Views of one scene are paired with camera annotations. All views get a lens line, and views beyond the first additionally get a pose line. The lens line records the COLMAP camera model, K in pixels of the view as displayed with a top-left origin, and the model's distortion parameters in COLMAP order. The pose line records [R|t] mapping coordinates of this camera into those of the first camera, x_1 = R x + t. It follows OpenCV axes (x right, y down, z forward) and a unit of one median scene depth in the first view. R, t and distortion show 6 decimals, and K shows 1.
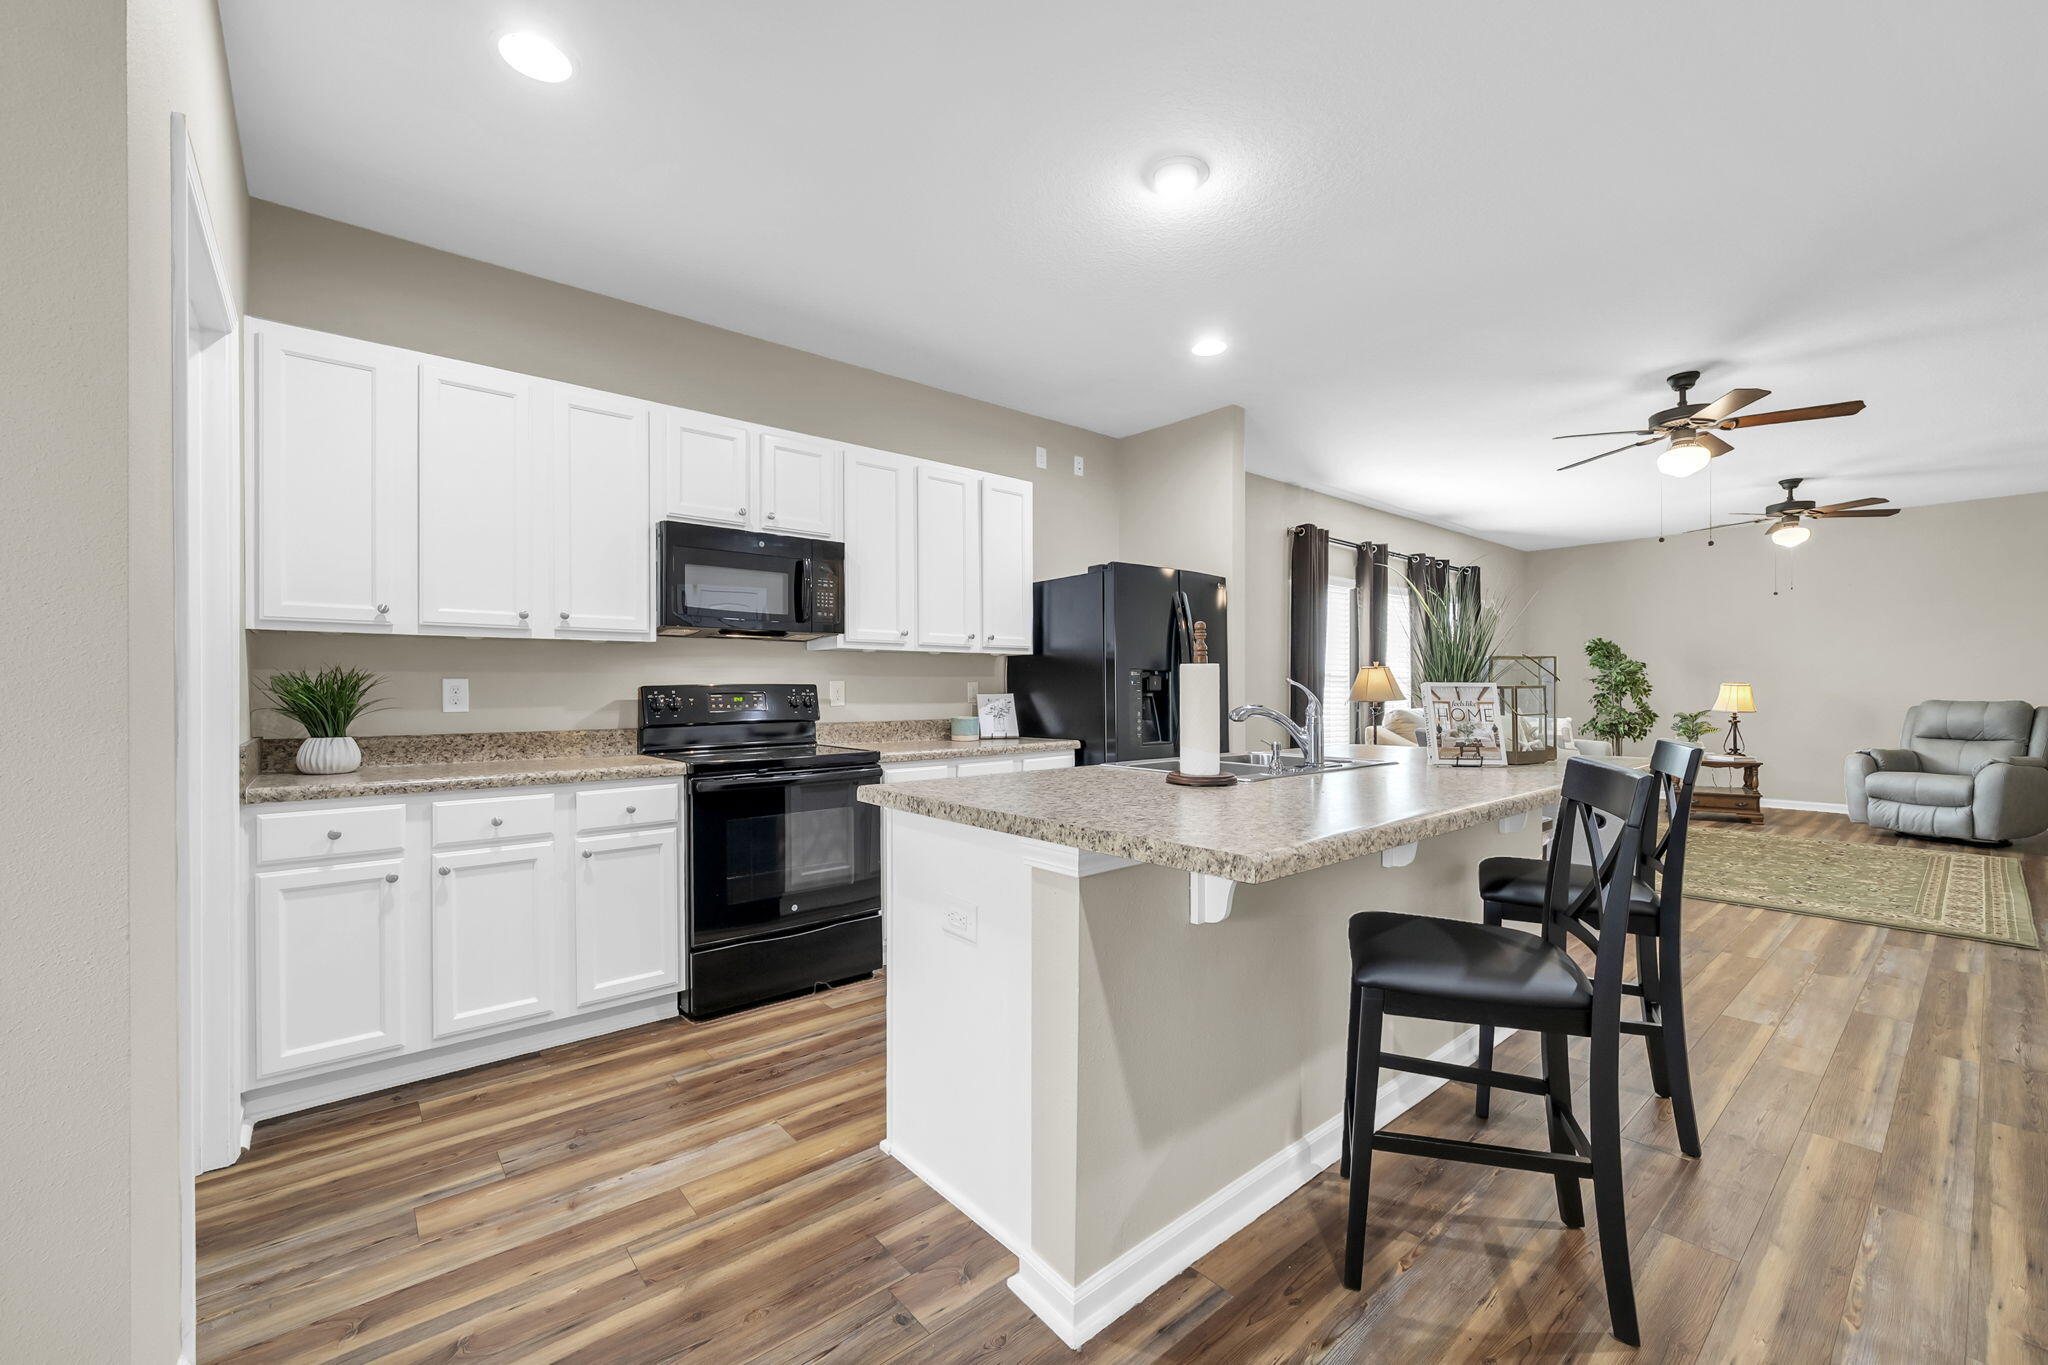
lens RADIAL K [[821.1, 0, 1014.5], [0, 821.1, 687.6], [0, 0, 1]] dist [-0.002619, -0.000276]
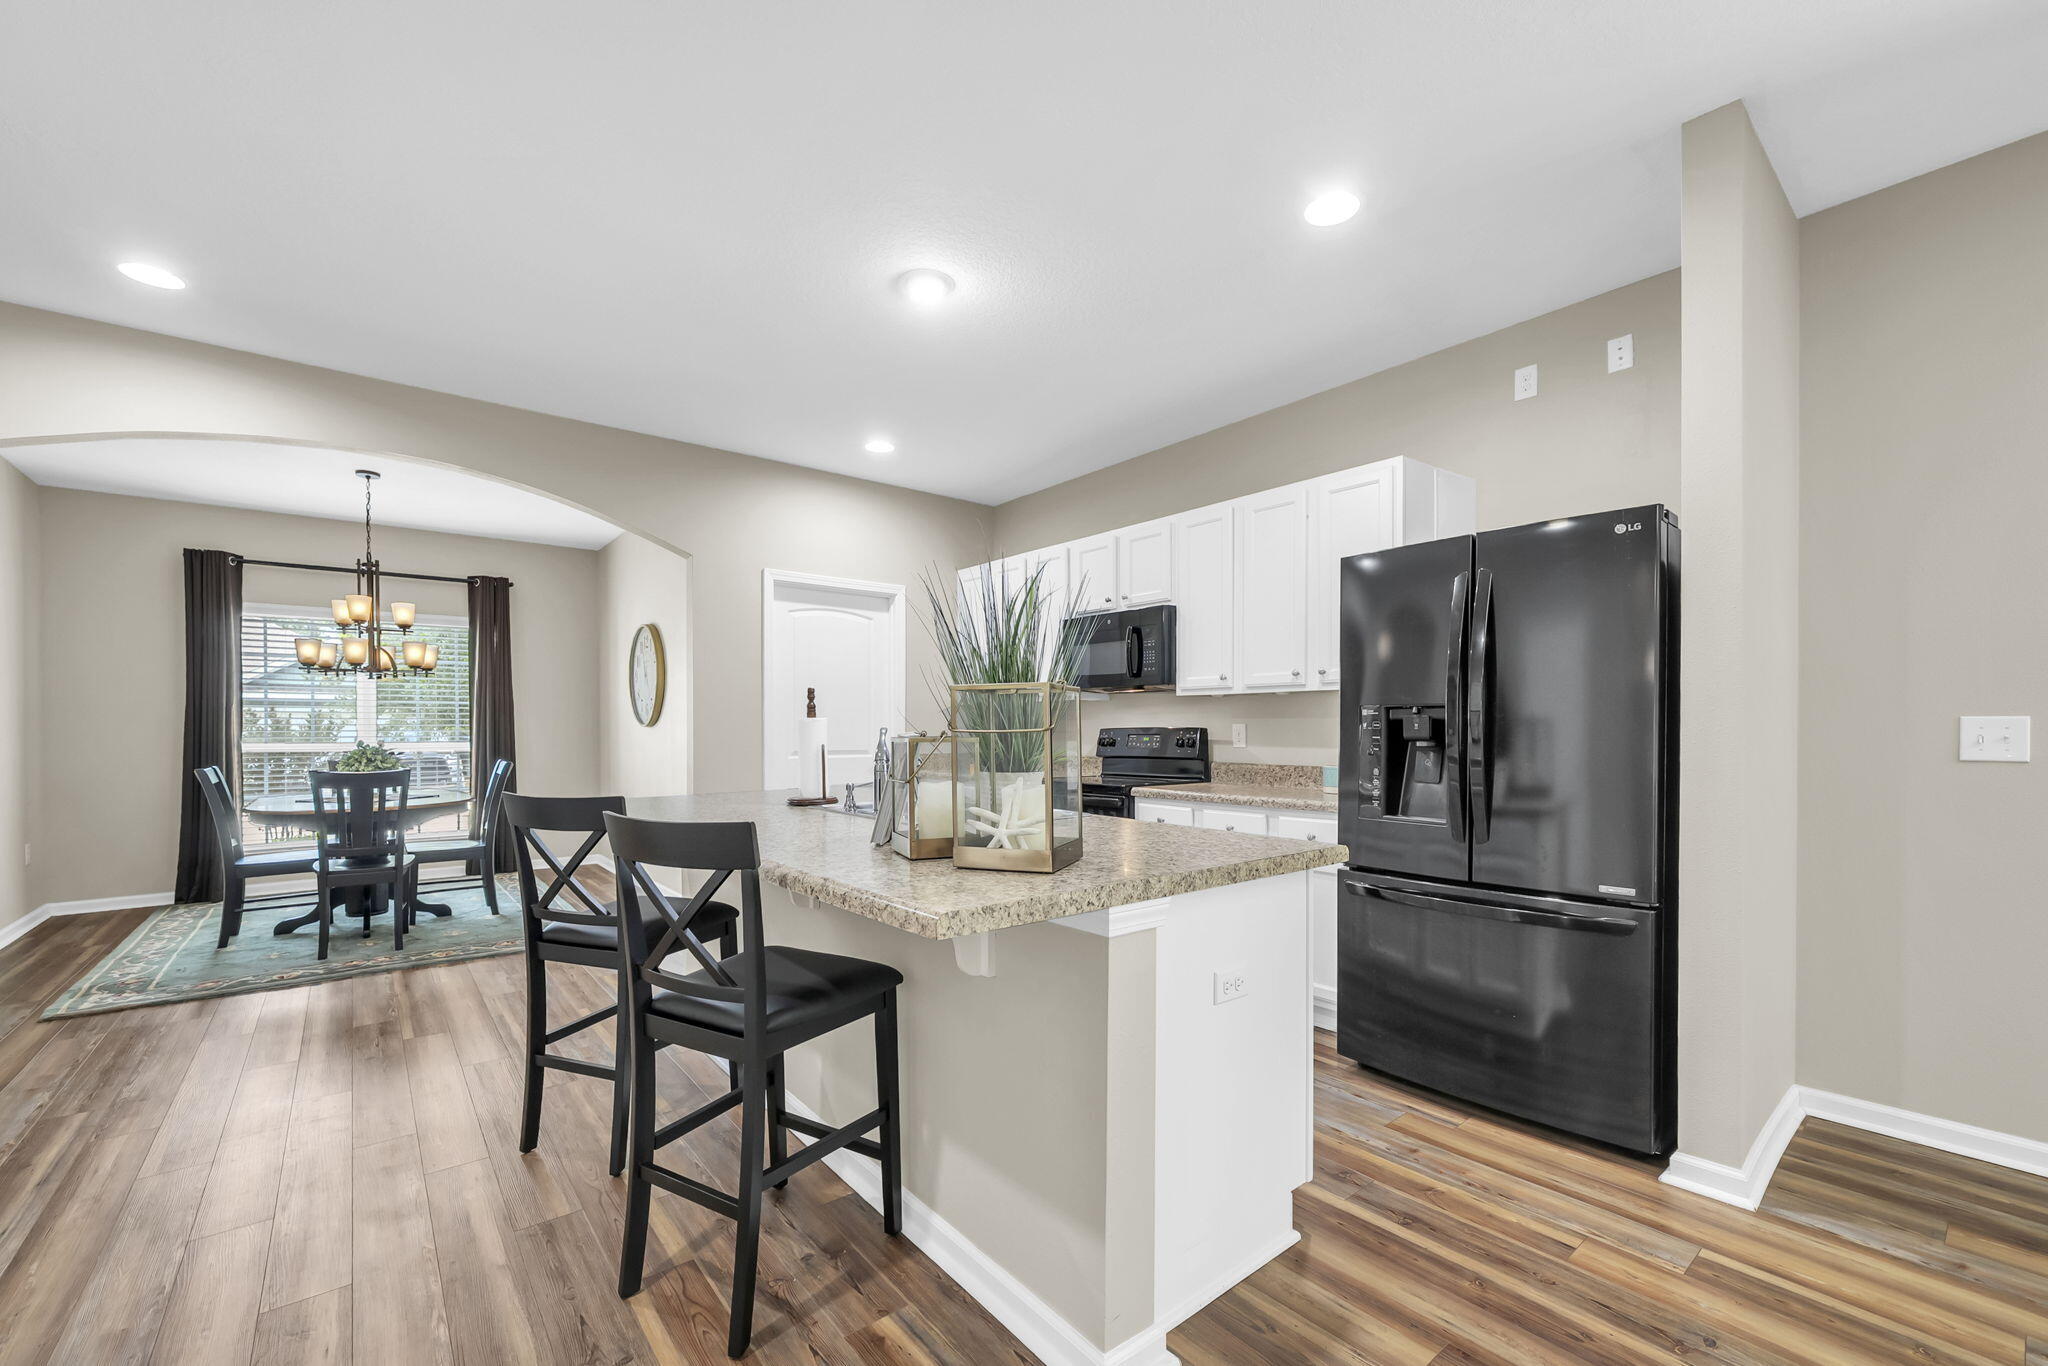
lens RADIAL K [[829.3, 0, 1015.2], [0, 829.3, 734.5], [0, 0, 1]] dist [0.000631, 0.000092]
pose [[-0.017666, 0.011388, -0.999779, 0.802808], [0.004549, 0.999926, 0.011310, -0.007204], [0.999834, -0.004348, -0.017716, 0.680604]]
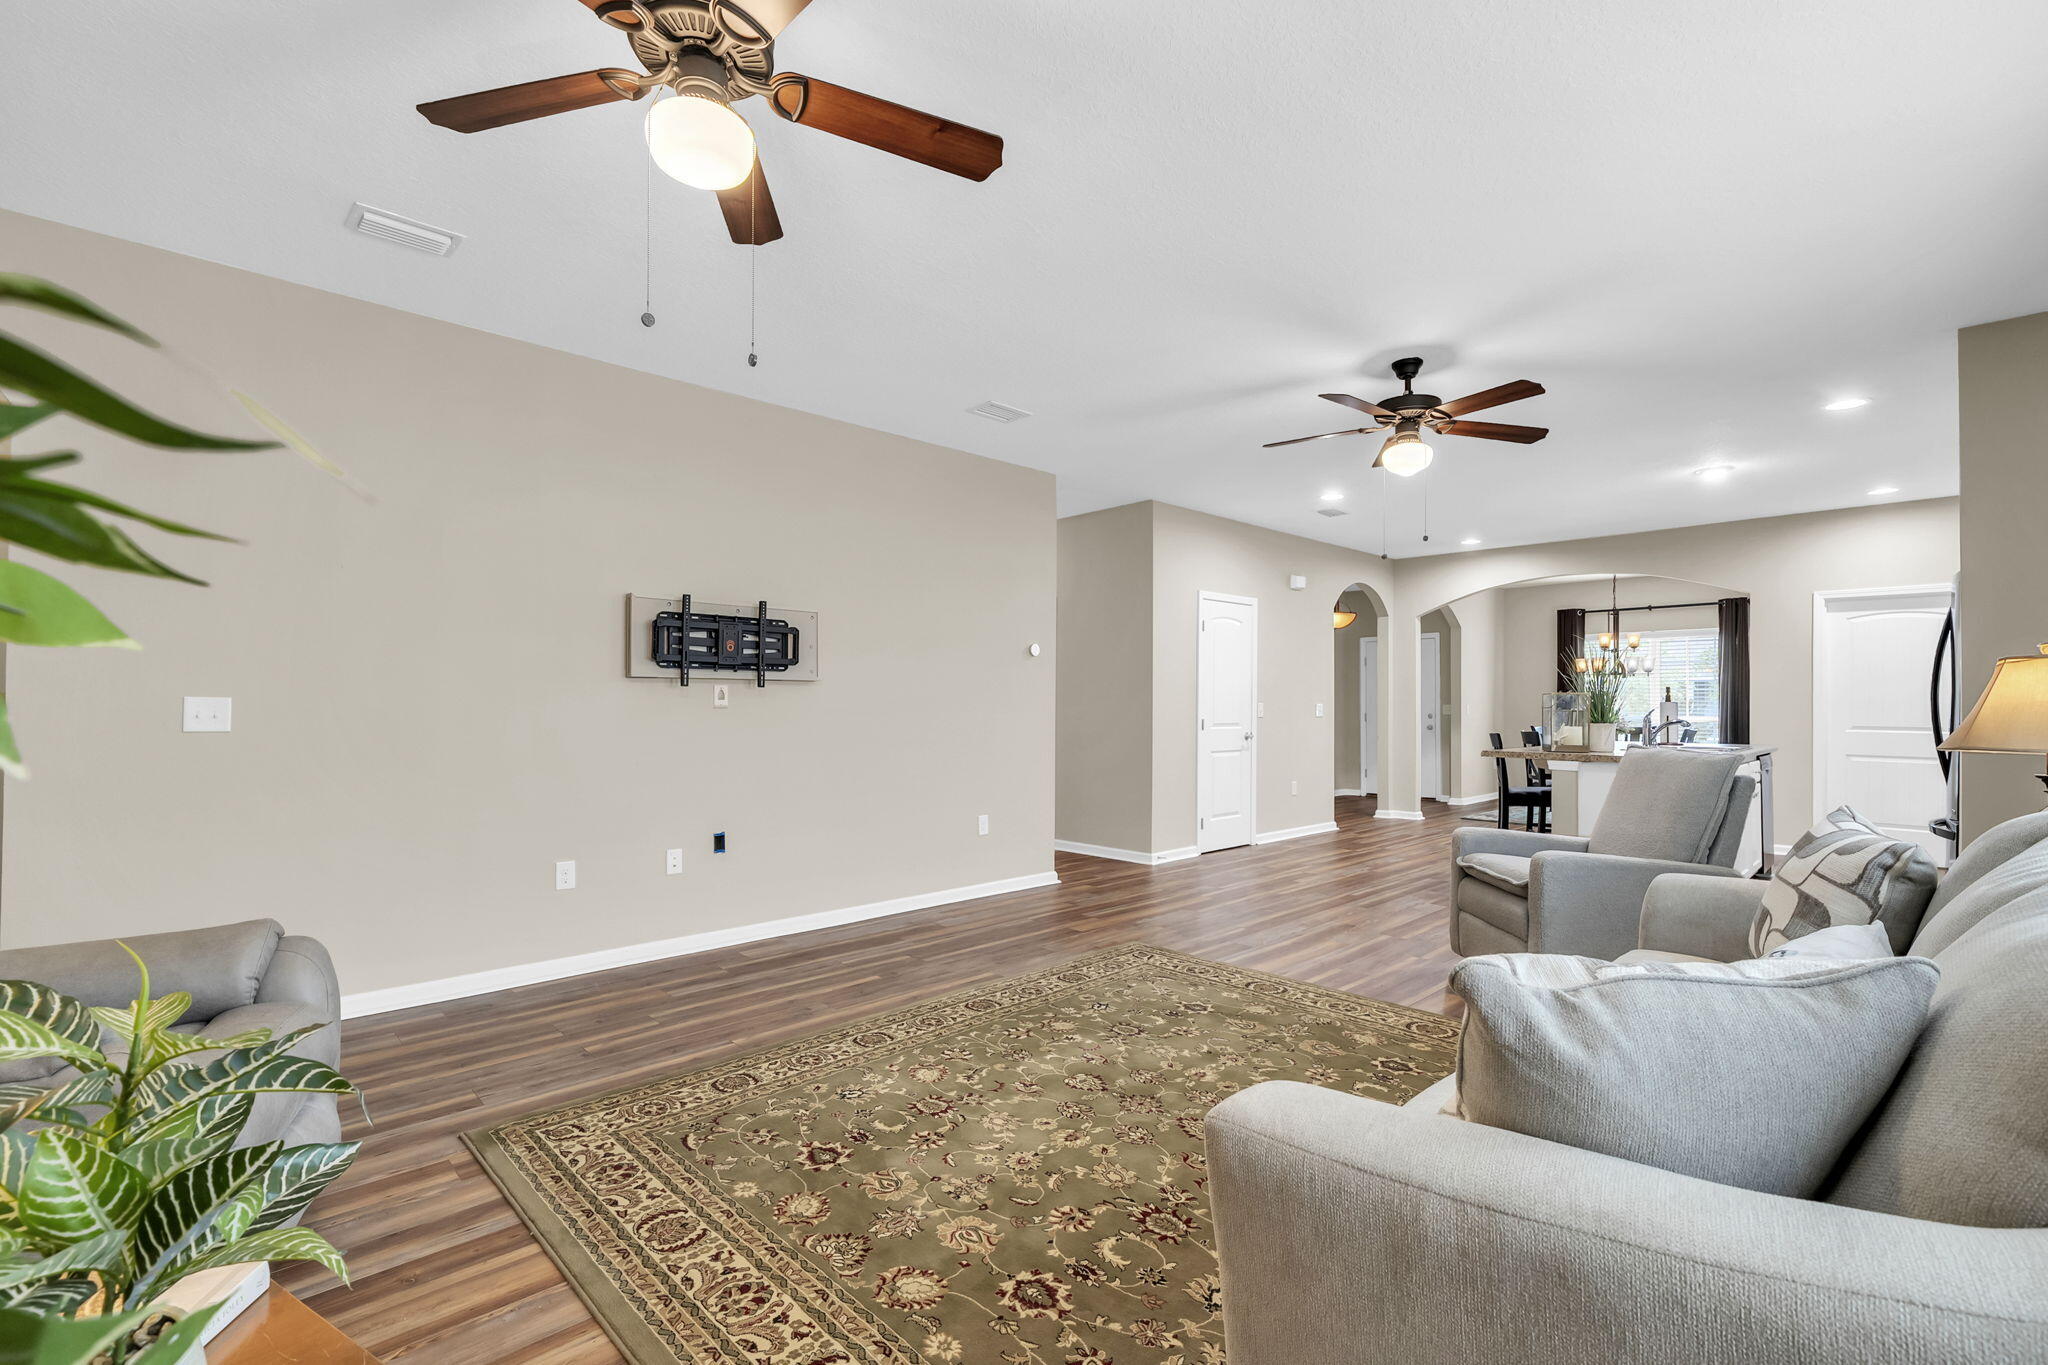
lens RADIAL K [[902.5, 0, 1018.6], [0, 902.5, 700.8], [0, 0, 1]] dist [0.004186, 0.000928]
pose [[-0.997916, -0.001410, -0.064516, 1.275179], [-0.000958, 0.999975, -0.007040, -0.004311], [0.064524, -0.006964, -0.997892, 1.914256]]
